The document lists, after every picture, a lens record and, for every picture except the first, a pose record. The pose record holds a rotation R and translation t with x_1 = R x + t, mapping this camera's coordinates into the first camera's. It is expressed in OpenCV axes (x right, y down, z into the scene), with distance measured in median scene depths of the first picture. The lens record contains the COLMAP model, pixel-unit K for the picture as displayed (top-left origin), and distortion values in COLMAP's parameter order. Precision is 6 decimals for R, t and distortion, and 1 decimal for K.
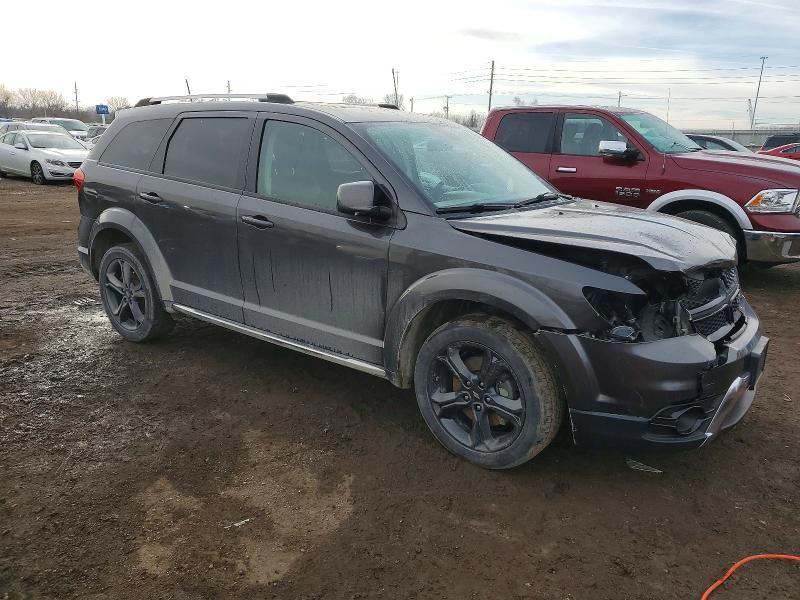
lens RADIAL K [[635.5, 0, 400.0], [0, 635.5, 300.0], [0, 0, 1]] dist [0.000959, -0.001954]
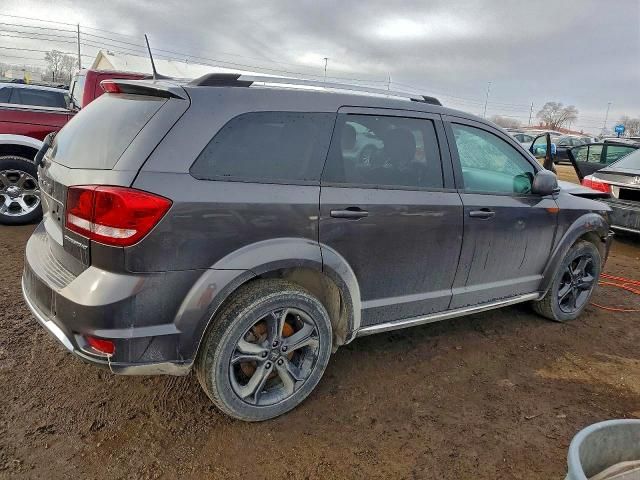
lens RADIAL K [[508.4, 0, 320.0], [0, 508.4, 240.0], [0, 0, 1]] dist [0.000959, -0.001954]
pose [[0.337396, -0.227138, 0.913549, -1.095939], [0.175981, 0.968565, 0.175822, -0.271999], [-0.924767, 0.101445, 0.366762, 0.880184]]
